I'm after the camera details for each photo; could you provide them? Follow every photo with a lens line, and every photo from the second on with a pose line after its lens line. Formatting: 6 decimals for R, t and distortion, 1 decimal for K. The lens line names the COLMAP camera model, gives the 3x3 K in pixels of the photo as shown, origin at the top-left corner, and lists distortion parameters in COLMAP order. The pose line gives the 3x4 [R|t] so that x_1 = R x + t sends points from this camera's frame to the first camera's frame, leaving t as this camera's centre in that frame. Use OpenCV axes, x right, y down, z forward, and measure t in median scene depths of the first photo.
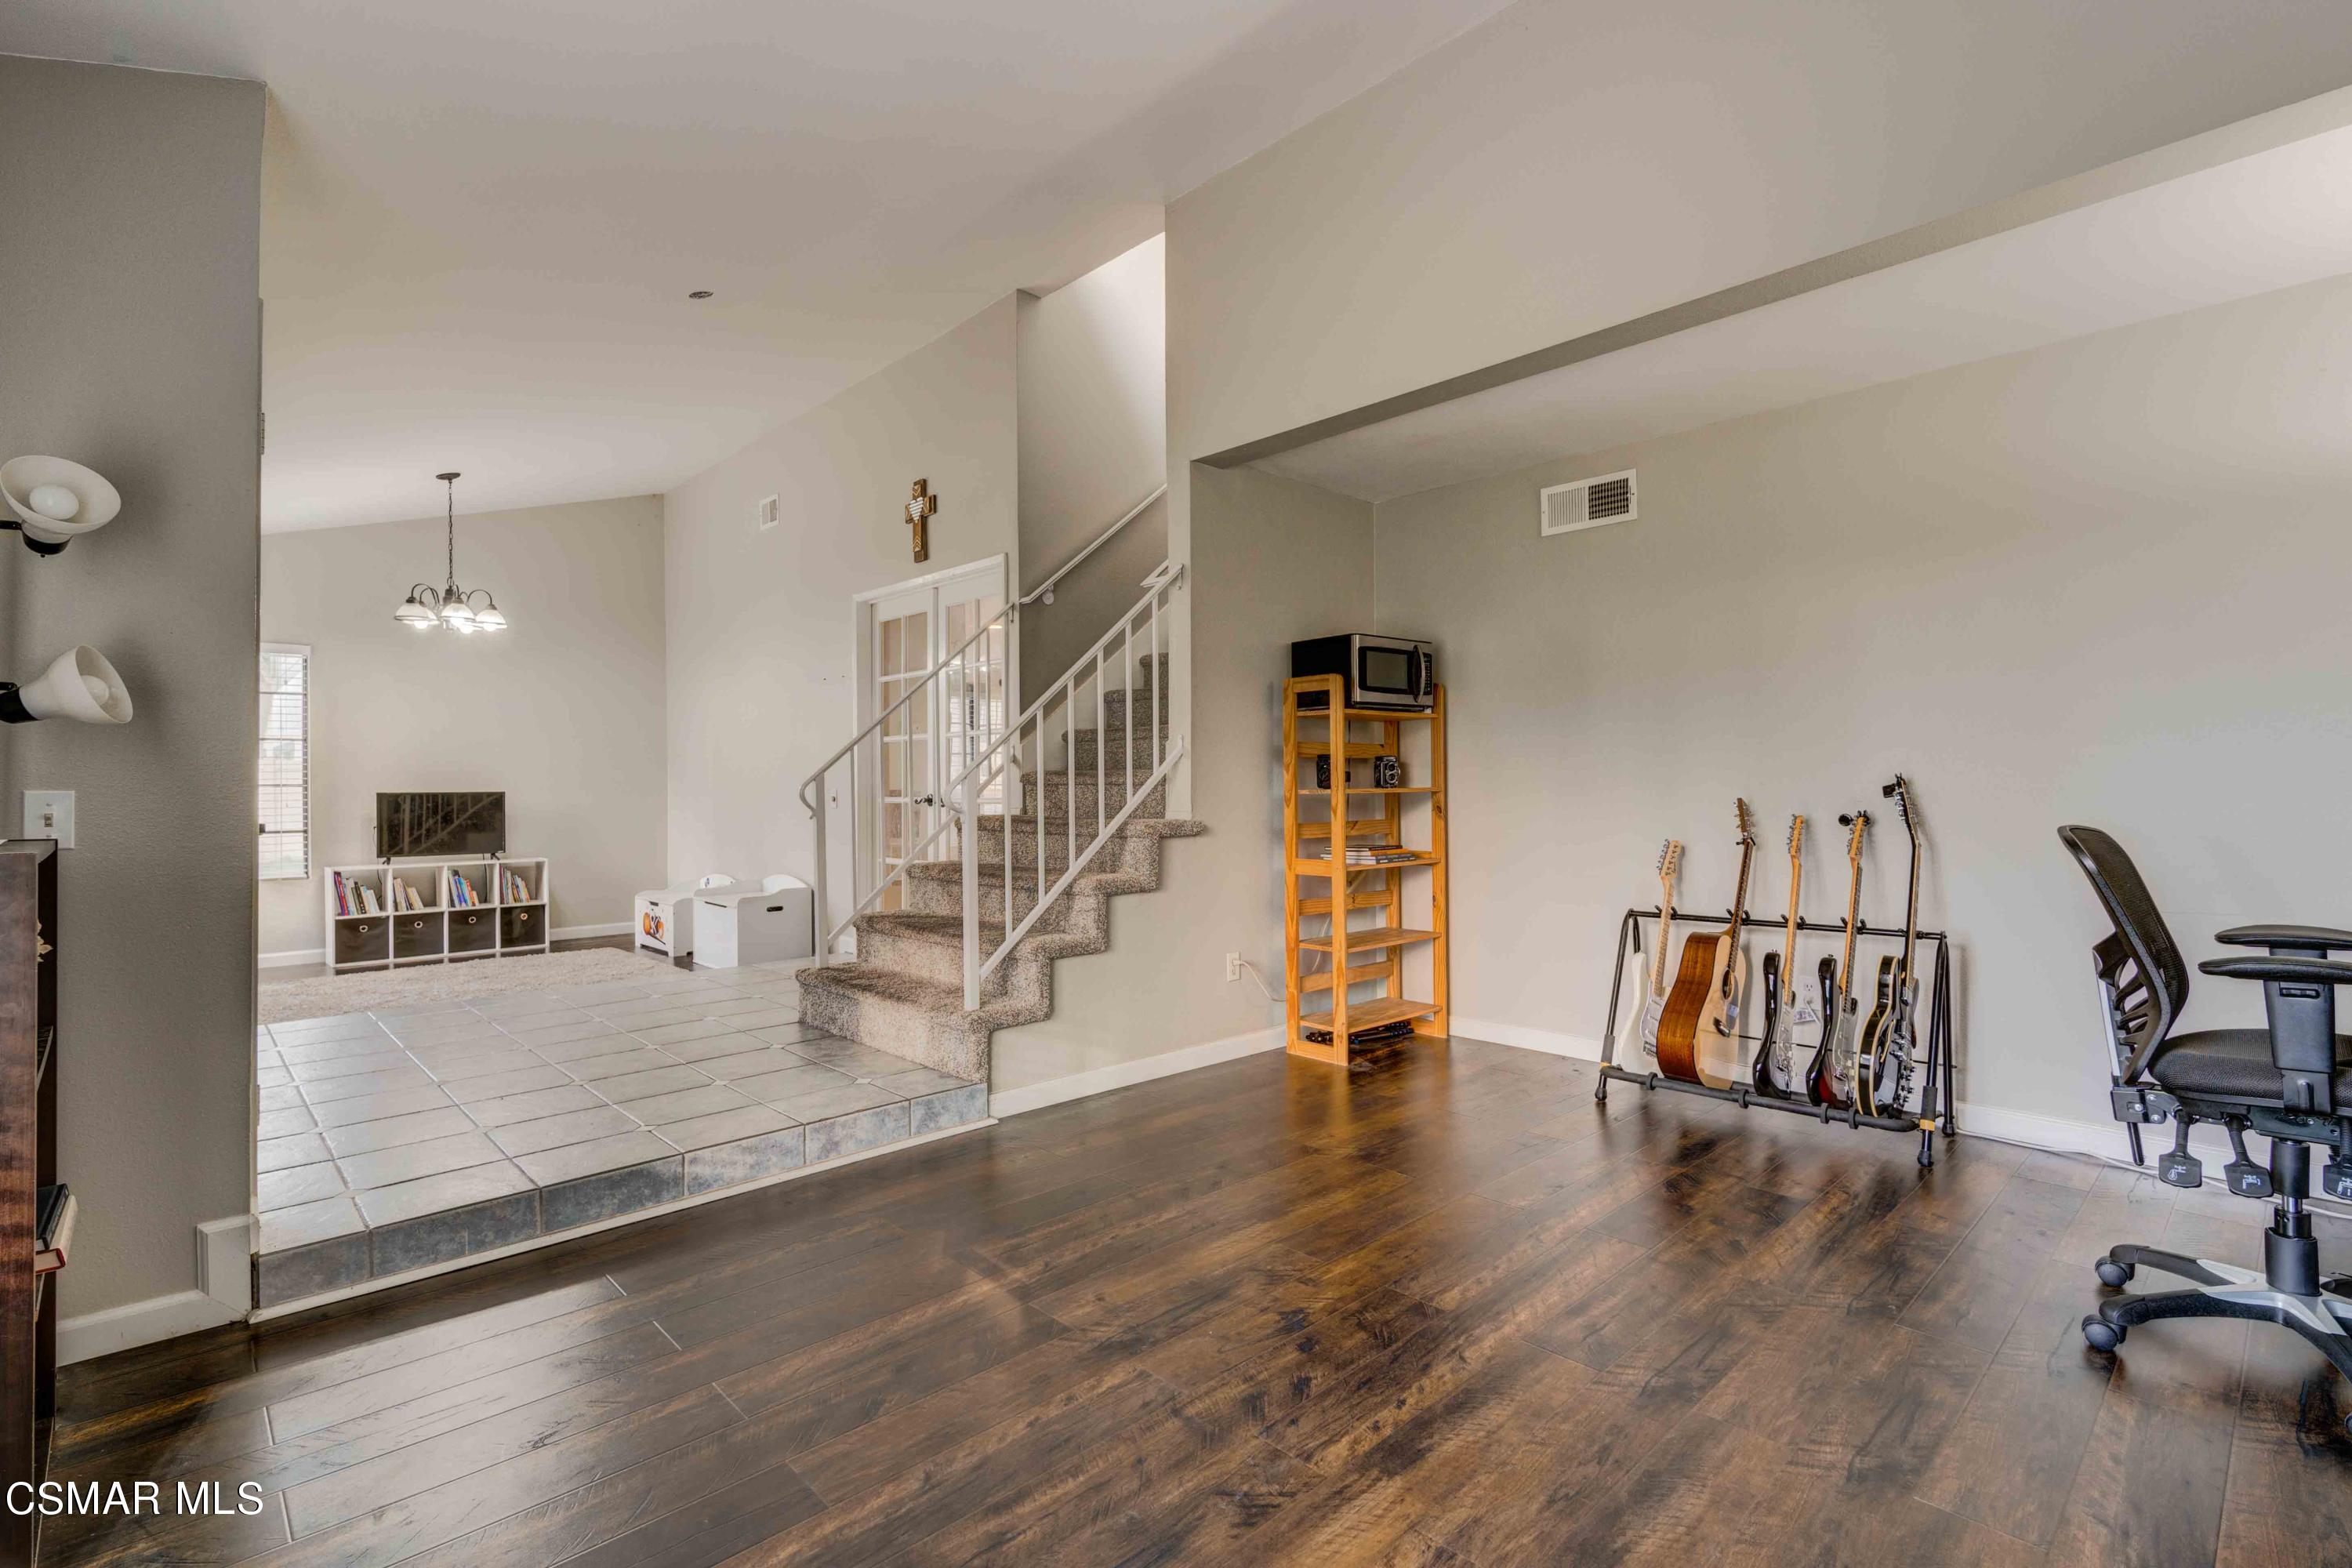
lens RADIAL K [[1044.8, 0, 1149.8], [0, 1044.8, 783.2], [0, 0, 1]] dist [0.004720, 0.001151]
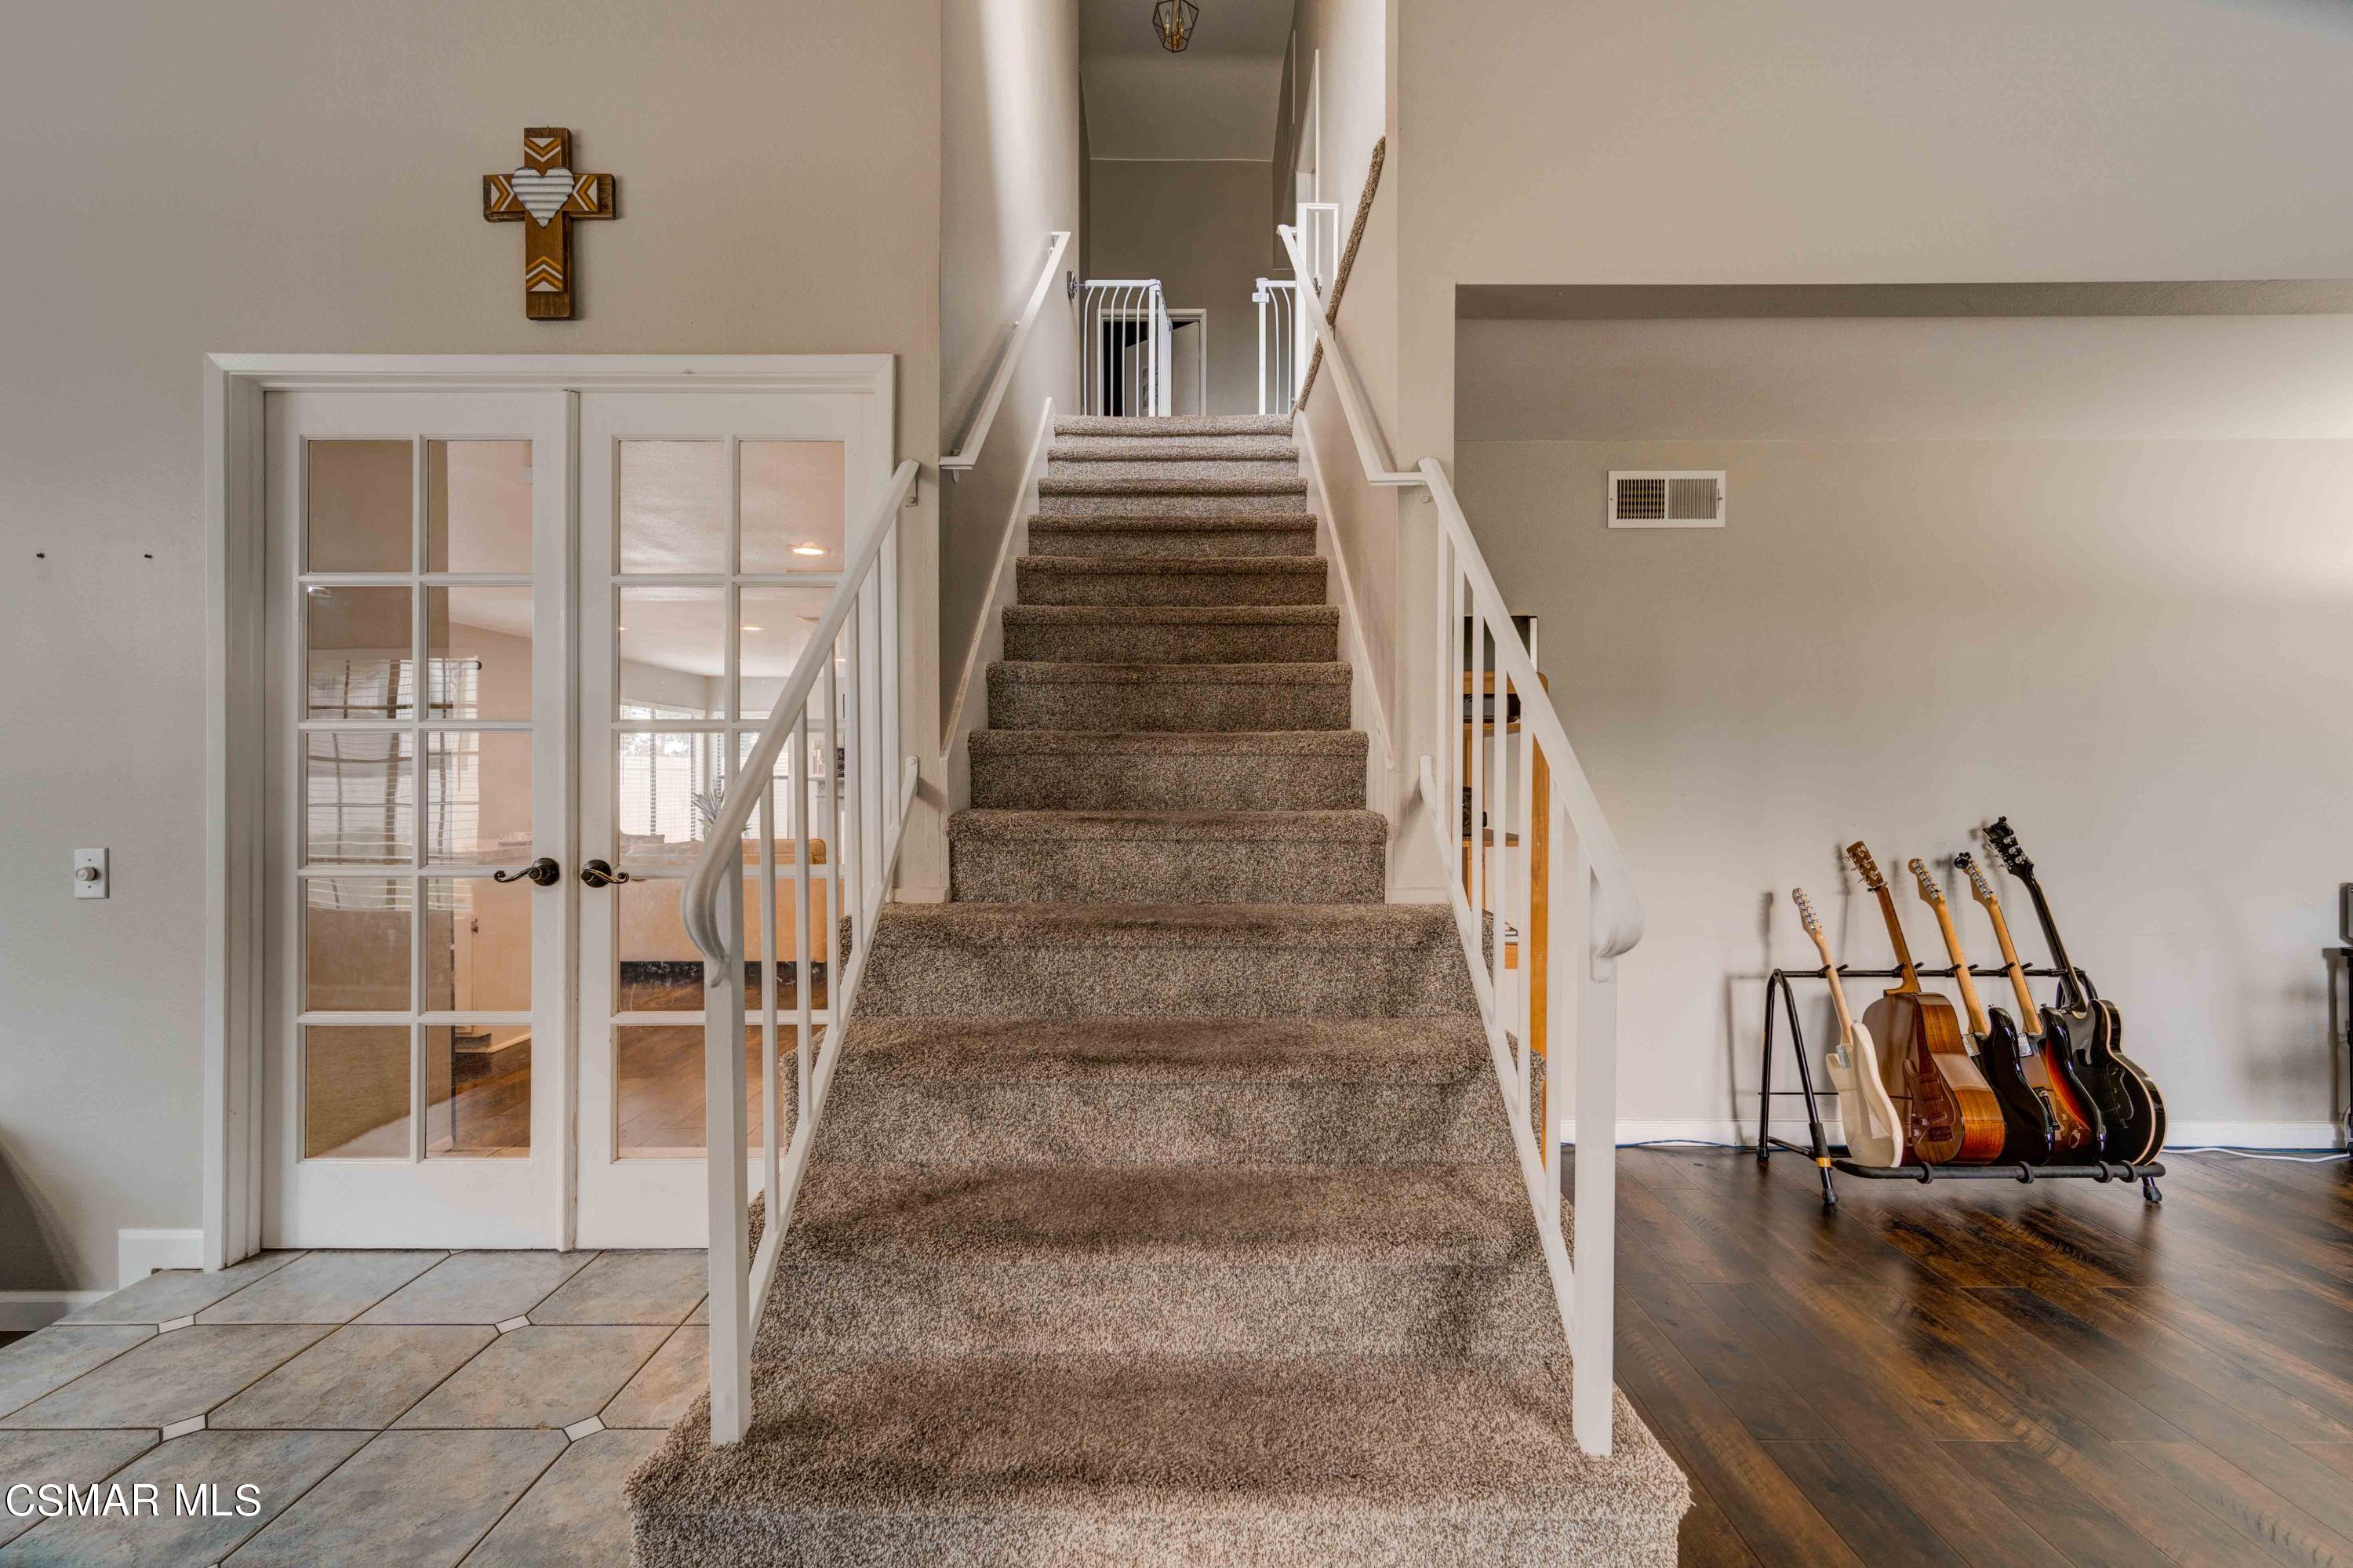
lens RADIAL K [[1035.9, 0, 1164.7], [0, 1035.9, 782.9], [0, 0, 1]] dist [0.003664, 0.000101]
pose [[0.681811, 0.002535, 0.731524, -0.266090], [-0.003057, 0.999995, -0.000616, -0.017160], [-0.731522, -0.001817, 0.681815, 0.391228]]
